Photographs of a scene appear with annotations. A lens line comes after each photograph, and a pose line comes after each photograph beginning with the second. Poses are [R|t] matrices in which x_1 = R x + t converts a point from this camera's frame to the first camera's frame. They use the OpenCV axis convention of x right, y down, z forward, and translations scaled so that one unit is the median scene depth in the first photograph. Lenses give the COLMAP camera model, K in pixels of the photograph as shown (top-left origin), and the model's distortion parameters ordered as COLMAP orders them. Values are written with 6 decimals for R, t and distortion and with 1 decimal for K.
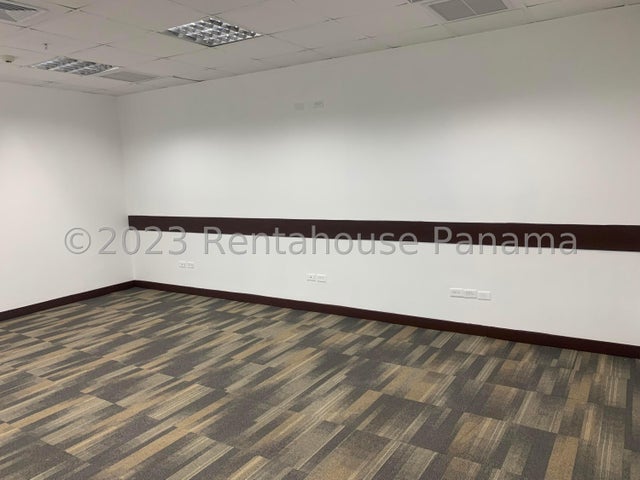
lens RADIAL K [[498.6, 0, 319.0], [0, 498.6, 238.6], [0, 0, 1]] dist [-0.009763, 0.000671]
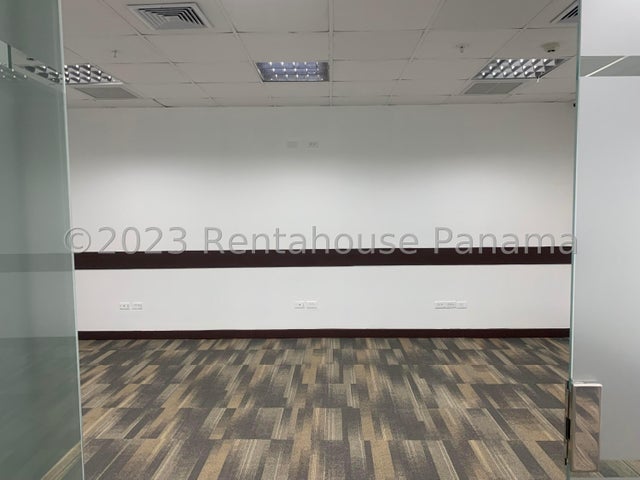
lens RADIAL K [[498.6, 0, 318.4], [0, 498.6, 242.7], [0, 0, 1]] dist [-0.009763, 0.000671]
pose [[0.862486, -0.014696, 0.505867, -0.673823], [0.050961, 0.997019, -0.057924, 0.011673], [-0.503508, 0.075738, 0.860665, 0.082555]]
